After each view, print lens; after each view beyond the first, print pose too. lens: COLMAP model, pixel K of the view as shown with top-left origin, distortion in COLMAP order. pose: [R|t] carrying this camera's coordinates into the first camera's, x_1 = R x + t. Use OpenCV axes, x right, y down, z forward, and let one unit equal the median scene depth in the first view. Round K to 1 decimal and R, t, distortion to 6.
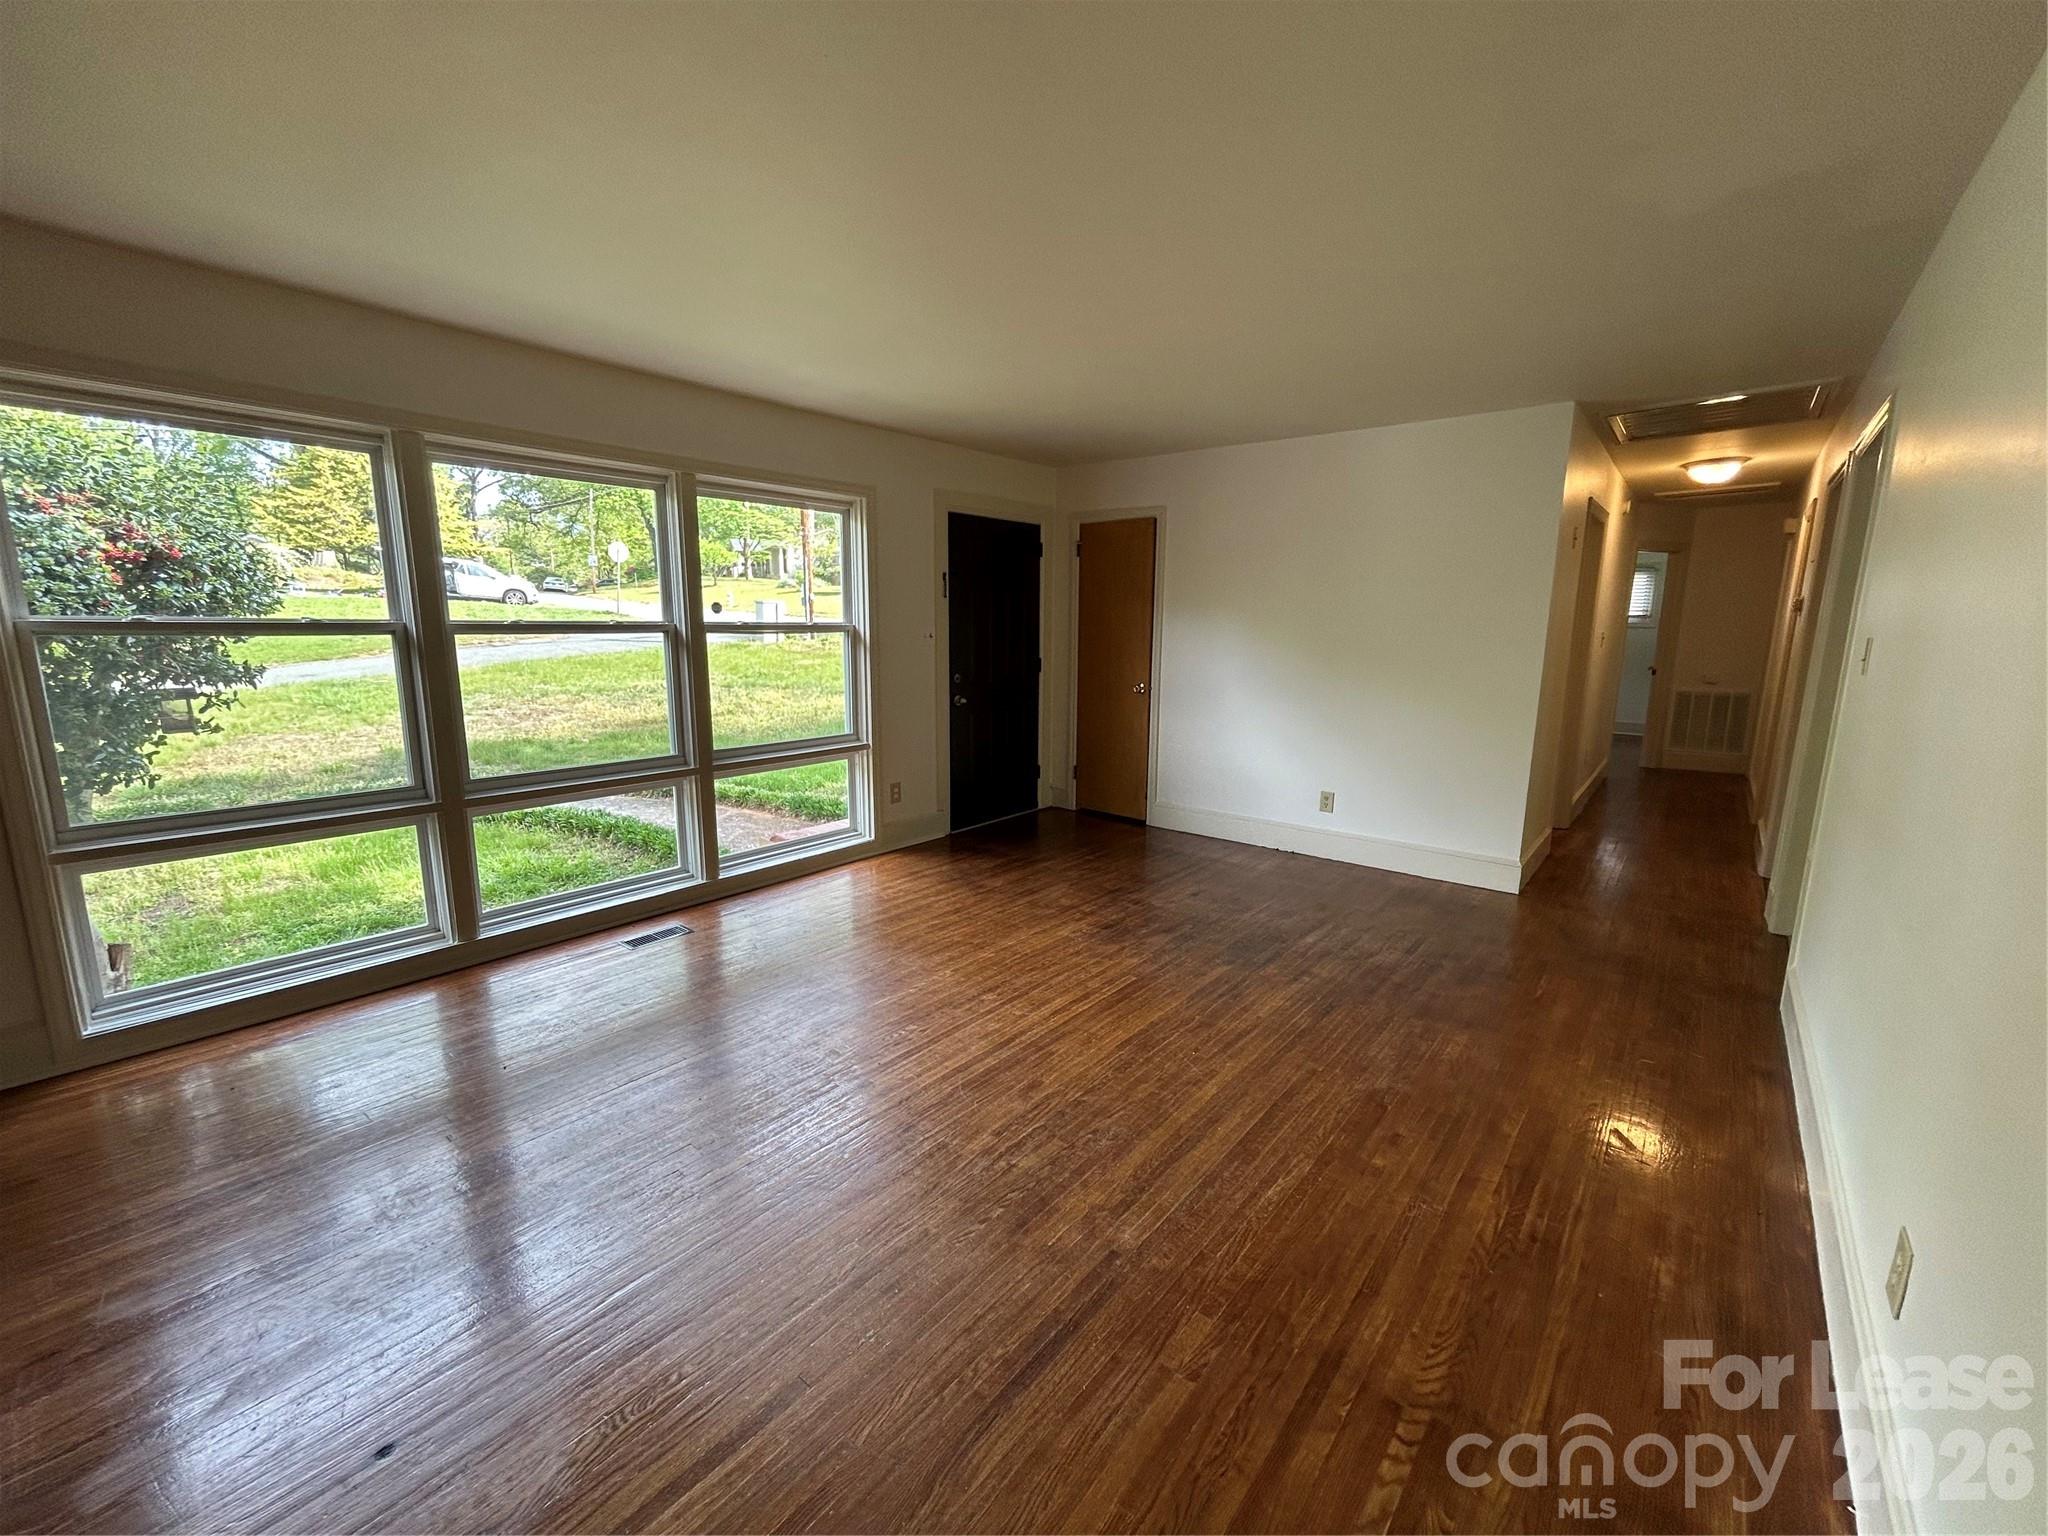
lens RADIAL K [[829.5, 0, 1028.1], [0, 829.5, 763.4], [0, 0, 1]] dist [0.000035, 0.000323]
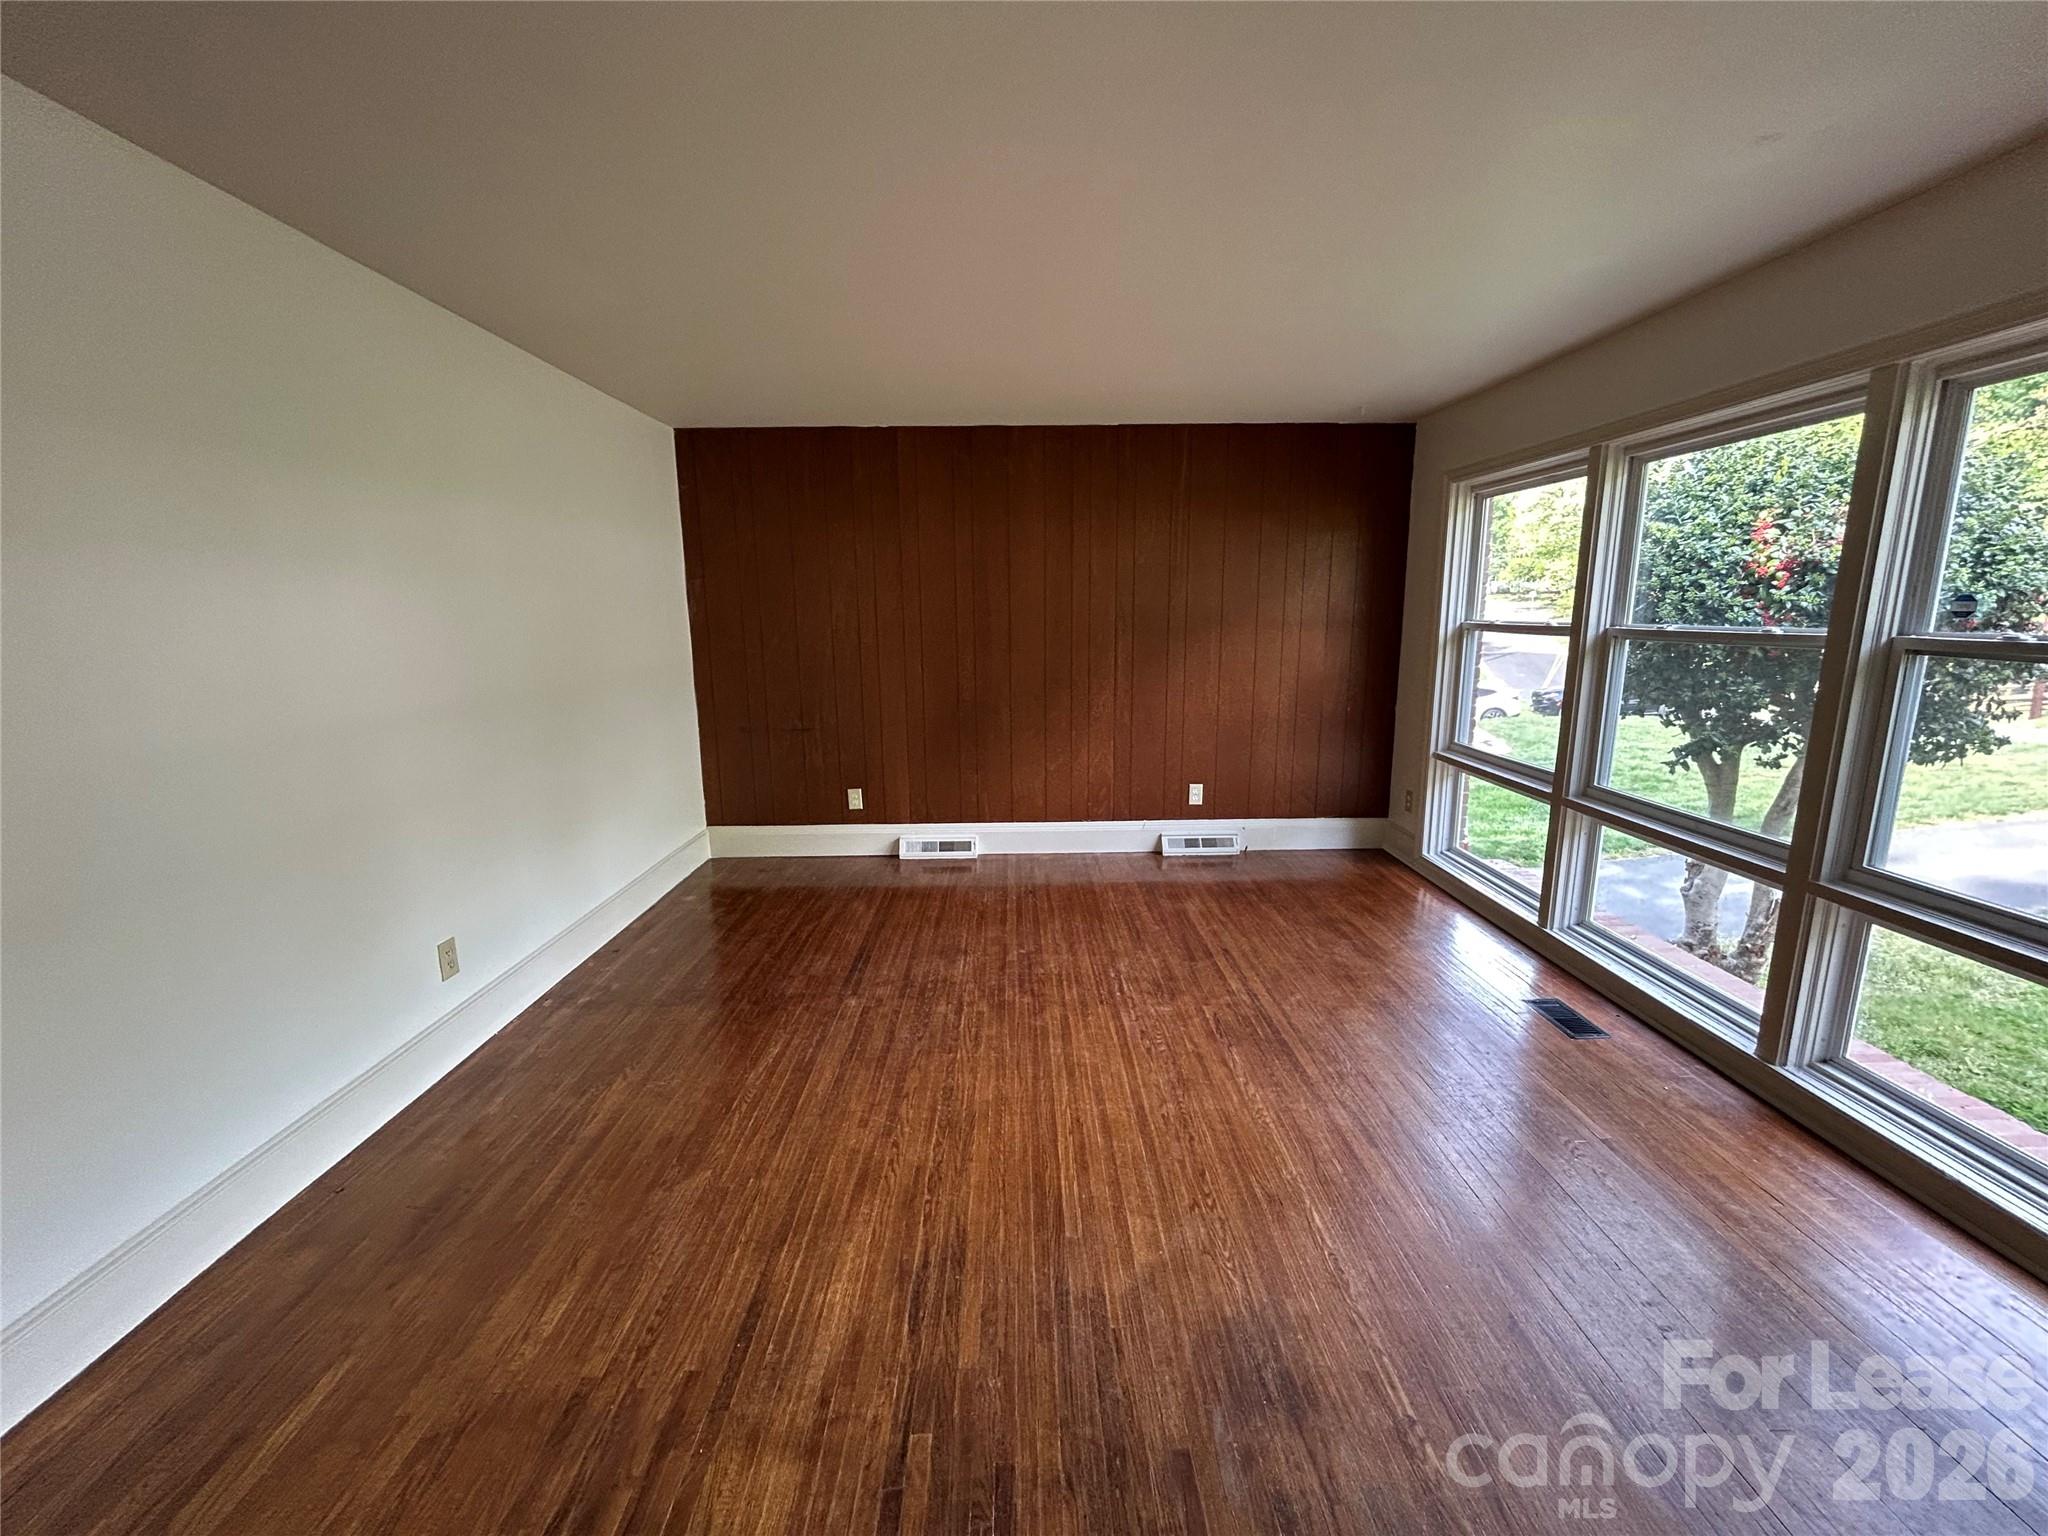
lens RADIAL K [[829.5, 0, 1024.2], [0, 829.5, 771.6], [0, 0, 1]] dist [0.000035, 0.000323]
pose [[-0.763817, 0.121175, -0.633956, 0.376069], [-0.107439, 0.944644, 0.310007, -0.183547], [0.636428, 0.304899, -0.708516, 0.993171]]
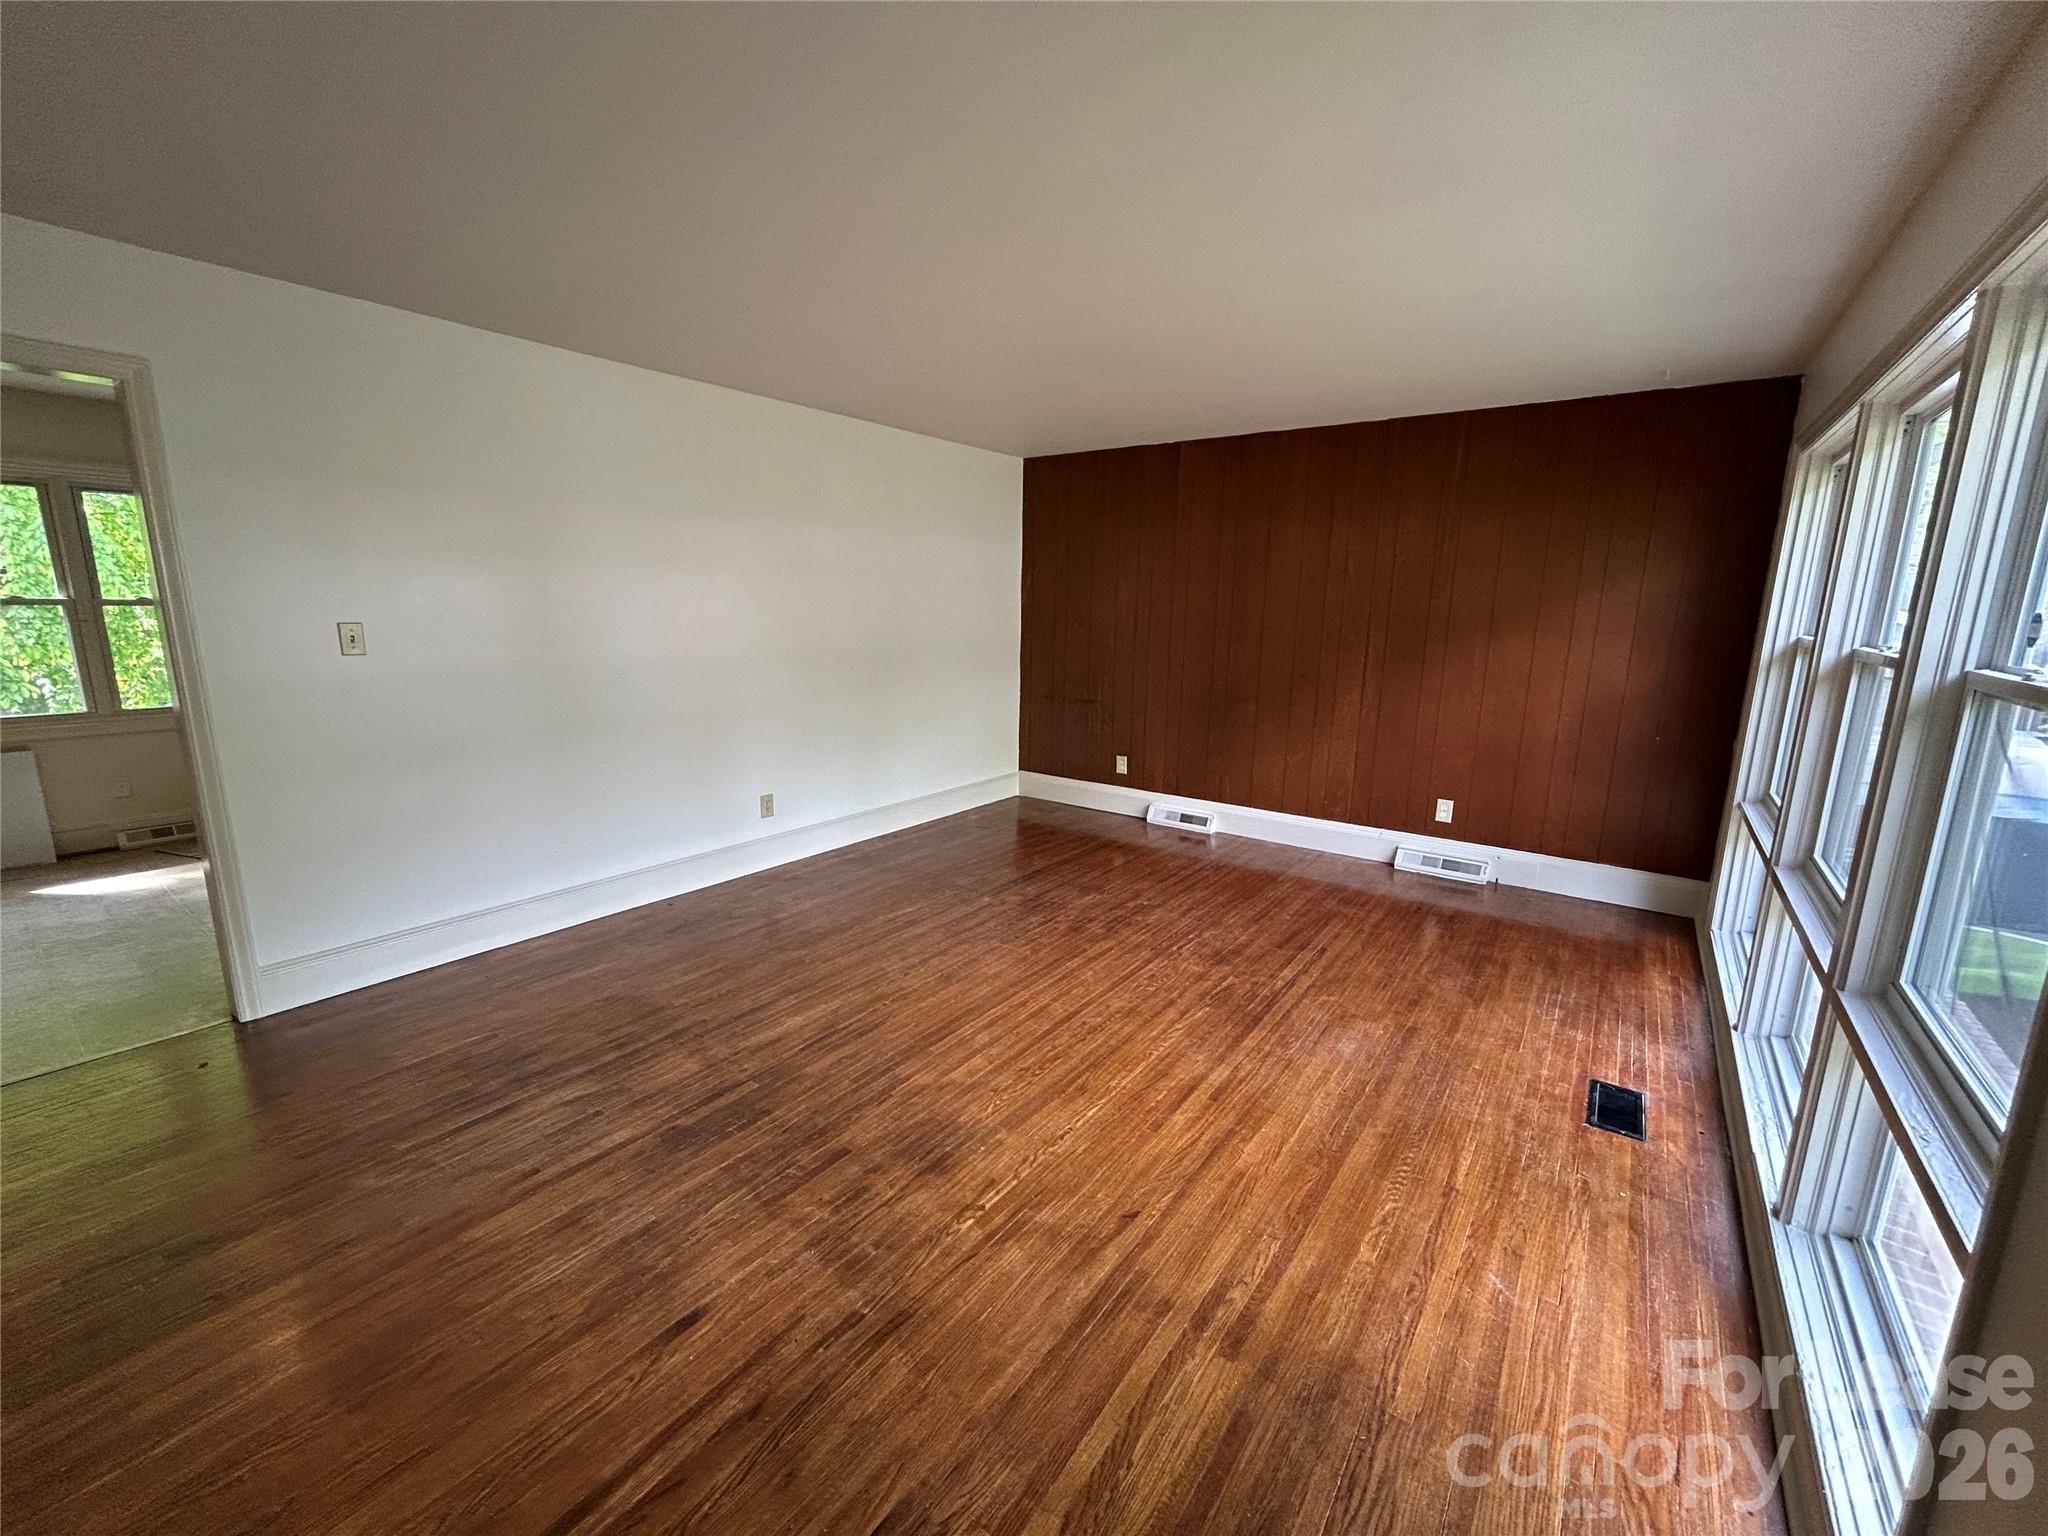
lens RADIAL K [[829.5, 0, 1023.6], [0, 829.5, 772.6], [0, 0, 1]] dist [0.000035, 0.000323]
pose [[-0.998188, -0.012885, -0.058777, 0.067512], [-0.033529, 0.930210, 0.365494, -0.239548], [0.049965, 0.366803, -0.928956, 1.285113]]
